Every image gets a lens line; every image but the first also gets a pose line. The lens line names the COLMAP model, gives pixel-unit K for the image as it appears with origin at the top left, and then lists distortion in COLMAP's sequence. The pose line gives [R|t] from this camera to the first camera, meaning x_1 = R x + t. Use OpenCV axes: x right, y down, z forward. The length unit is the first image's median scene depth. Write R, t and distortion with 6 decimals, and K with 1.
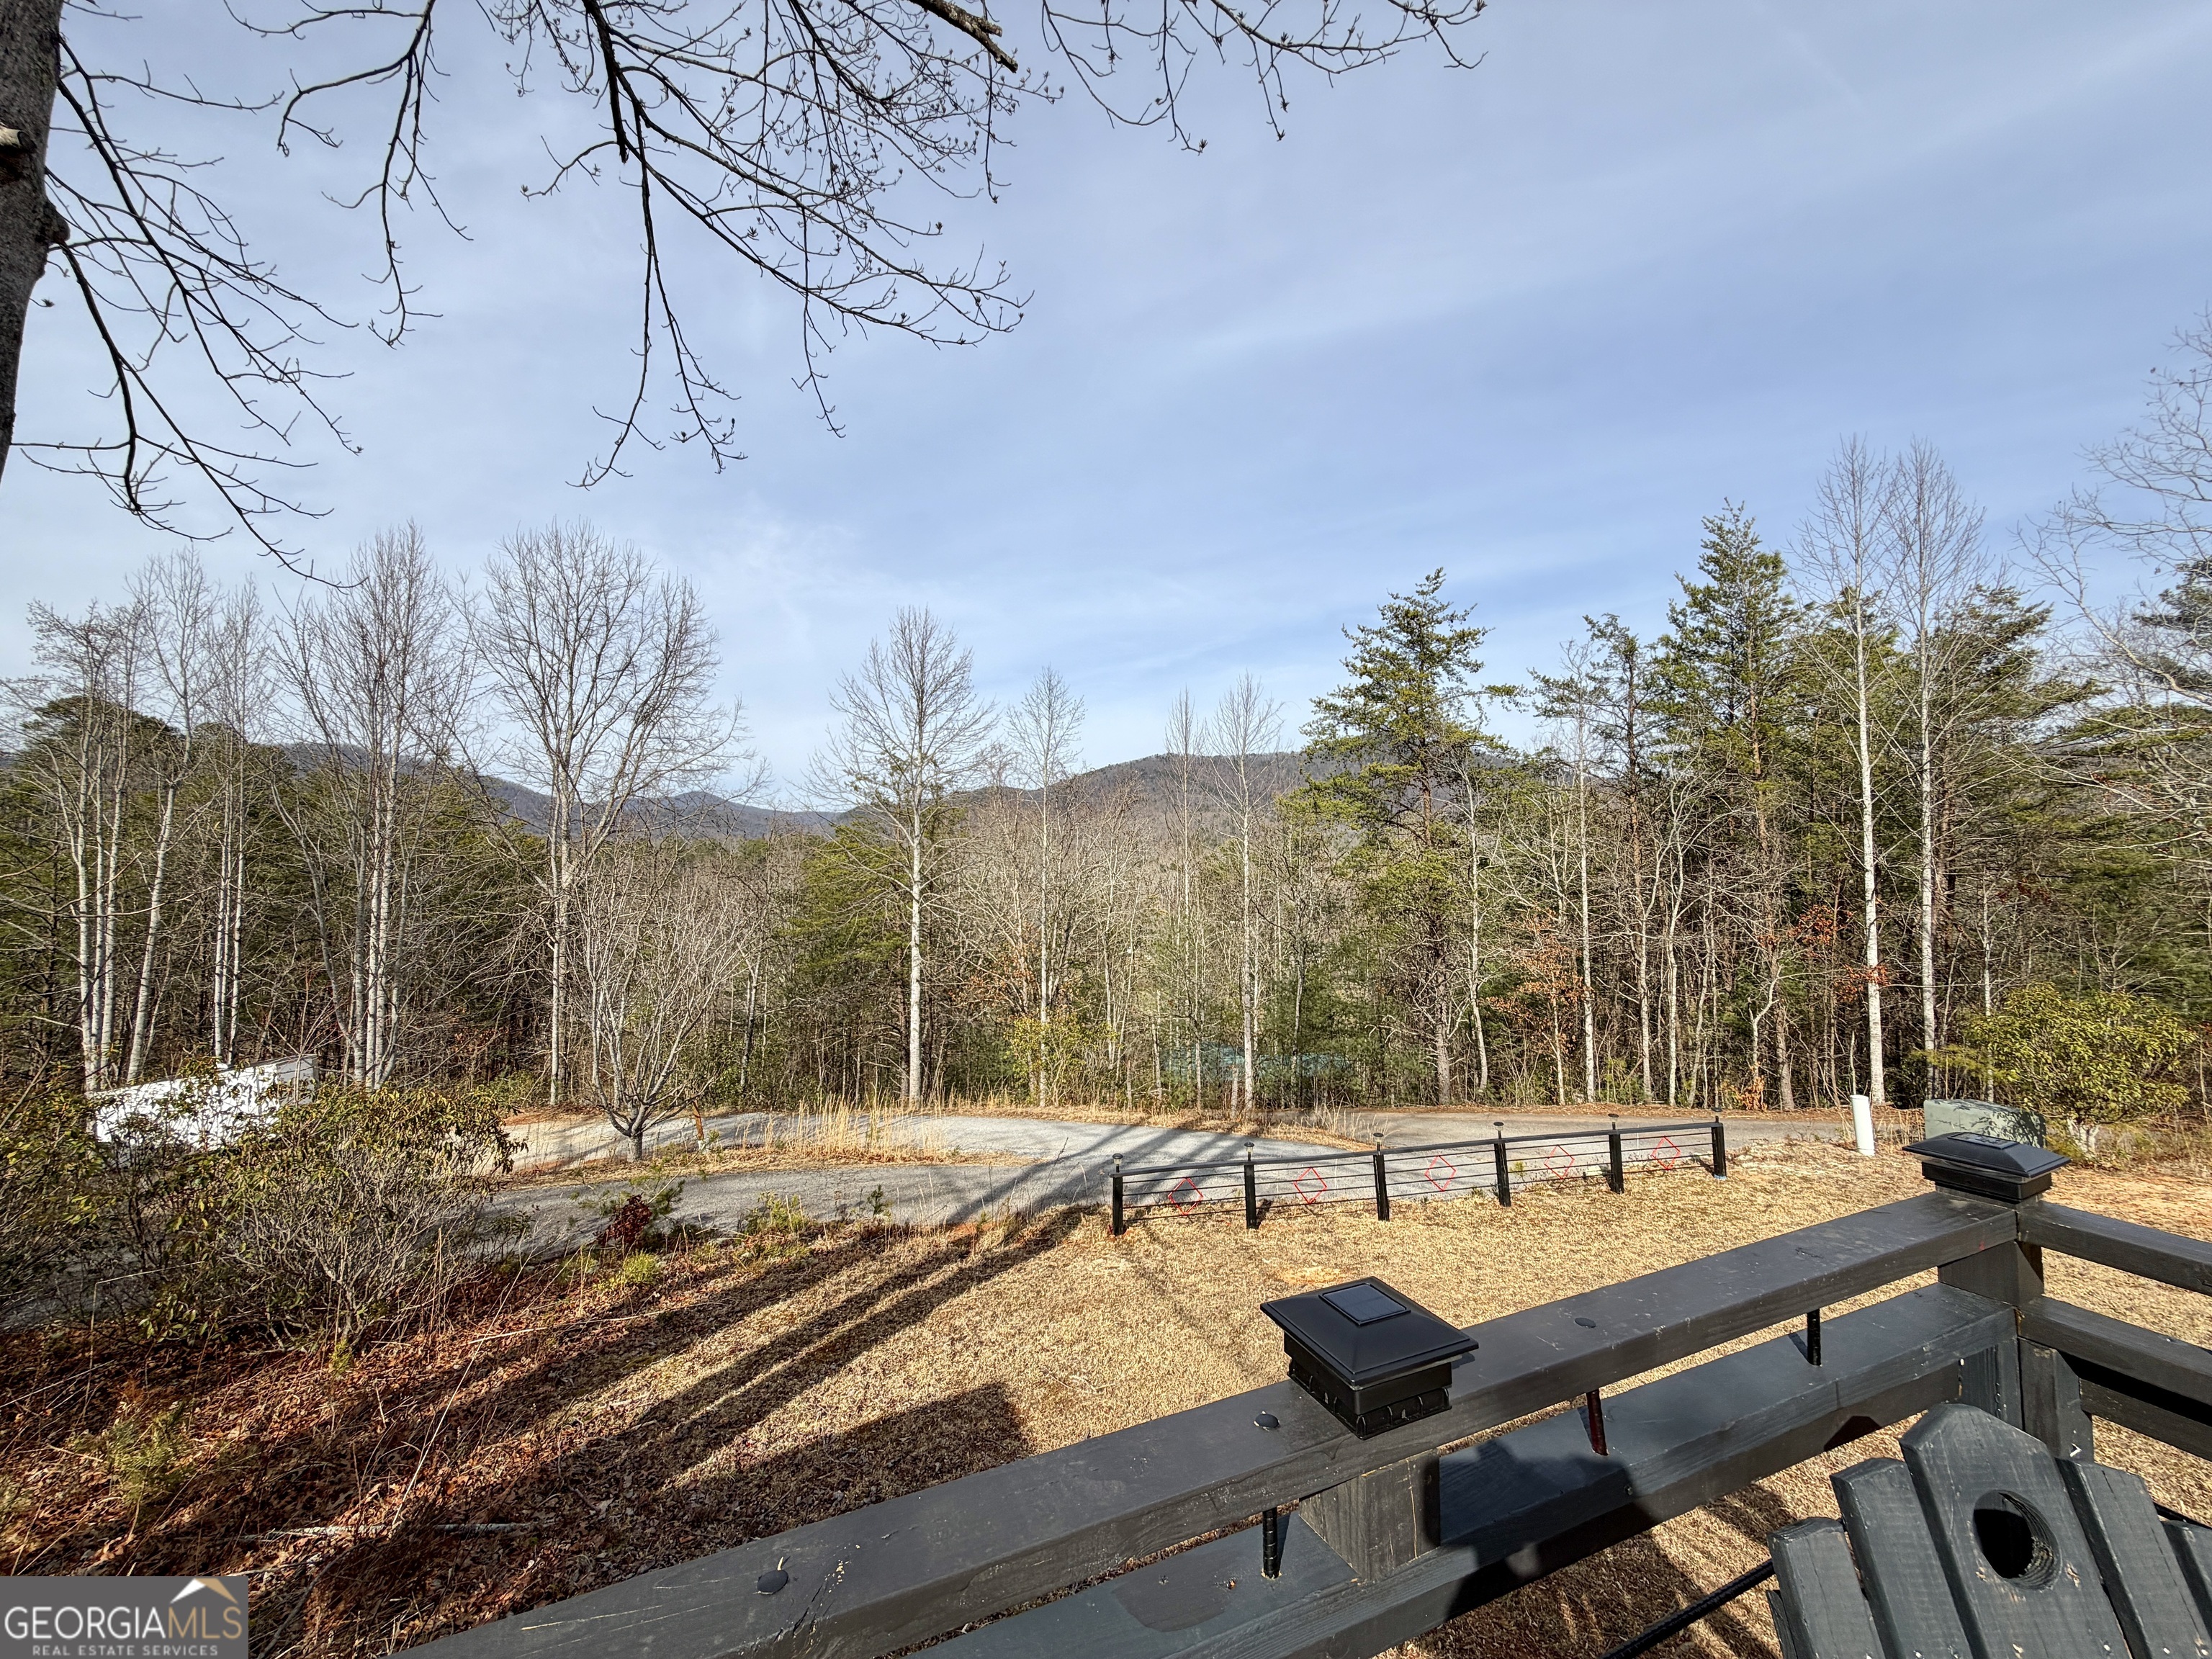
lens RADIAL K [[884.4, 0, 1099.1], [0, 884.4, 832.2], [0, 0, 1]] dist [-0.001912, -0.000244]
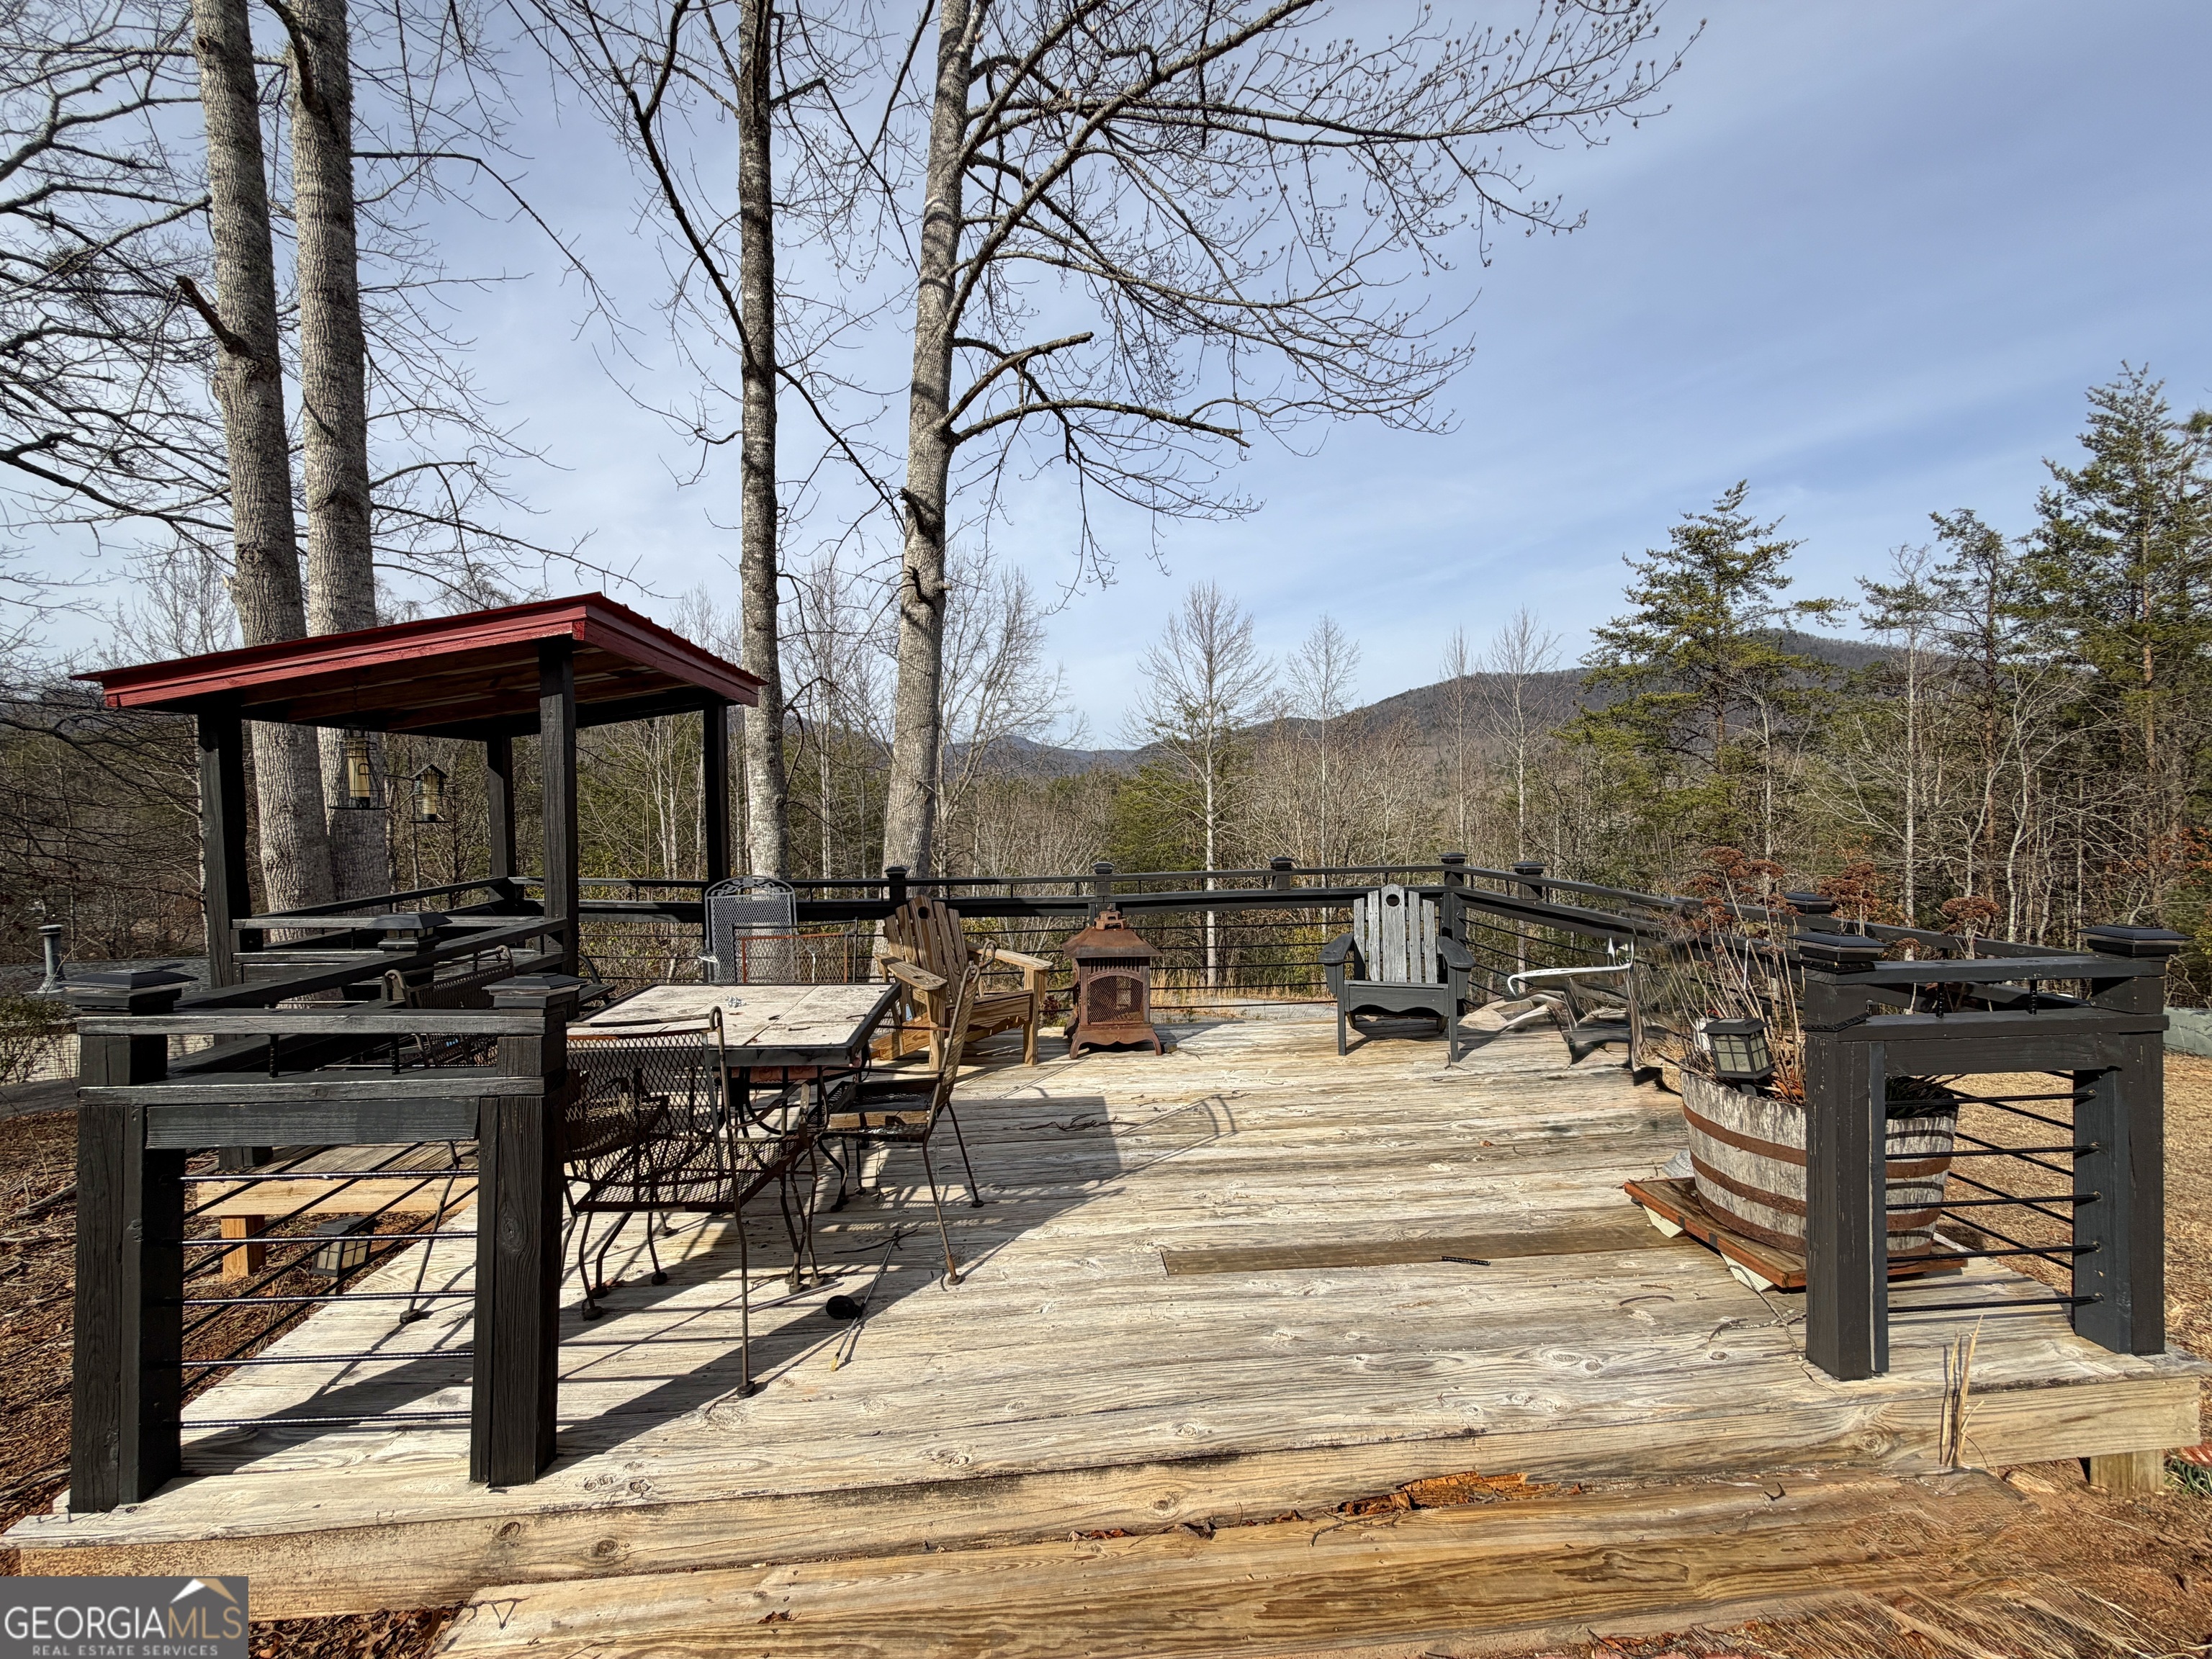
lens RADIAL K [[884.4, 0, 1104.4], [0, 884.4, 819.1], [0, 0, 1]] dist [-0.001912, -0.000244]
pose [[0.949079, -0.007484, -0.314948, 0.028833], [0.026490, 0.998073, 0.056111, -0.005042], [0.313922, -0.061597, 0.947449, -0.147601]]
